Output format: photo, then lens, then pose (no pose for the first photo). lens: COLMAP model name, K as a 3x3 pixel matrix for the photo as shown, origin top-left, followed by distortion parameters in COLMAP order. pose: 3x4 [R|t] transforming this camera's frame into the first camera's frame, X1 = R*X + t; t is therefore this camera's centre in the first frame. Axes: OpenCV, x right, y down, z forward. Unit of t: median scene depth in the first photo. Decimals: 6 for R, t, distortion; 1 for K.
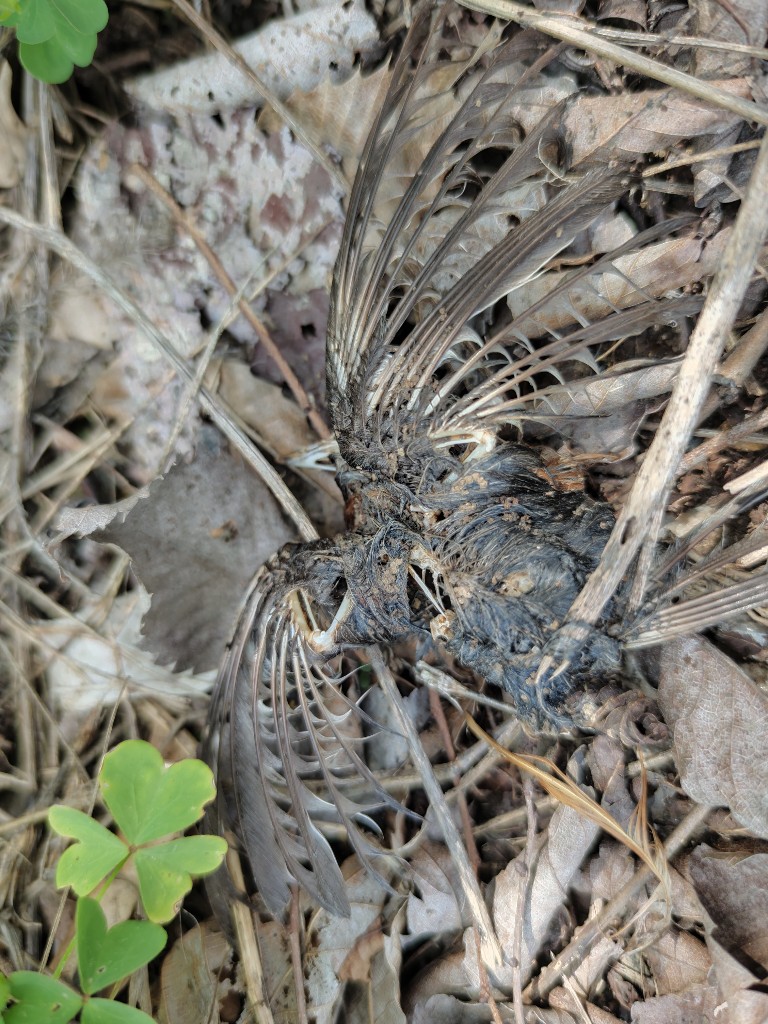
lens RADIAL K [[837.9, 0, 382.3], [0, 837.9, 512.2], [0, 0, 1]] dist [-0.069110, -0.001584]
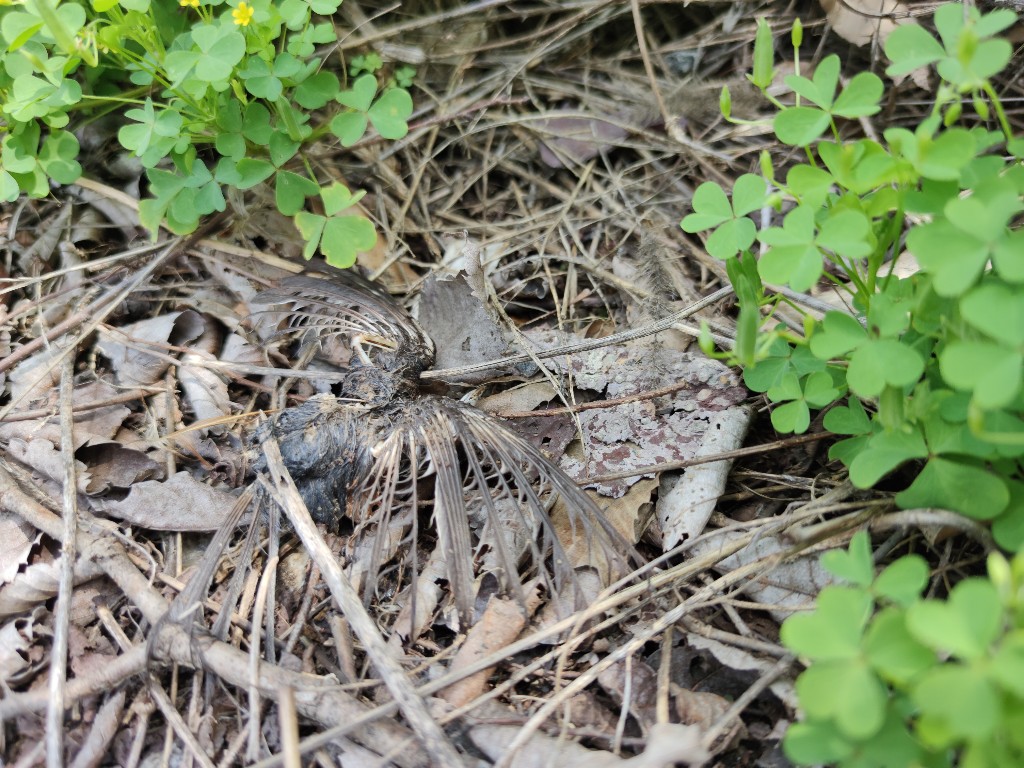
lens RADIAL K [[782.1, 0, 512.6], [0, 782.1, 383.5], [0, 0, 1]] dist [0.004747, -0.002712]
pose [[-0.520031, 0.829457, -0.203885, 0.172174], [-0.812989, -0.407461, 0.415961, -0.842751], [0.261946, 0.382069, 0.886232, -0.390155]]
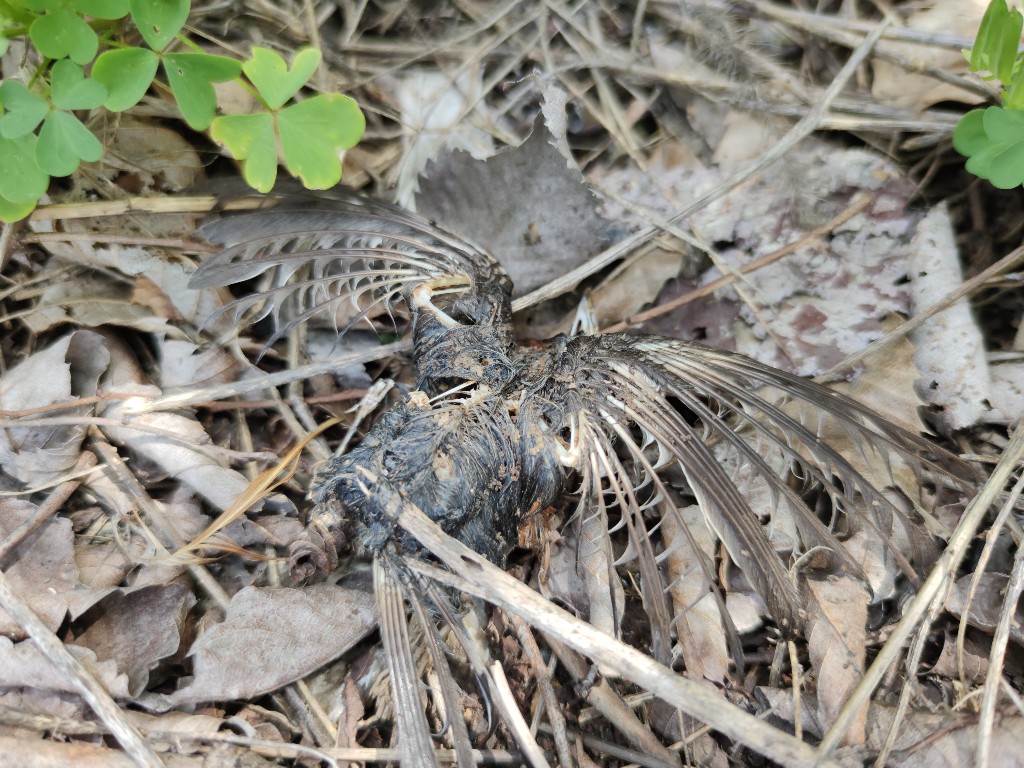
lens RADIAL K [[816.8, 0, 510.0], [0, 816.8, 384.8], [0, 0, 1]] dist [-0.059537, -0.004028]
pose [[-0.151496, 0.987254, -0.048760, 0.082379], [-0.986719, -0.148121, 0.066685, -0.057357], [0.058613, 0.058215, 0.996582, -0.111652]]
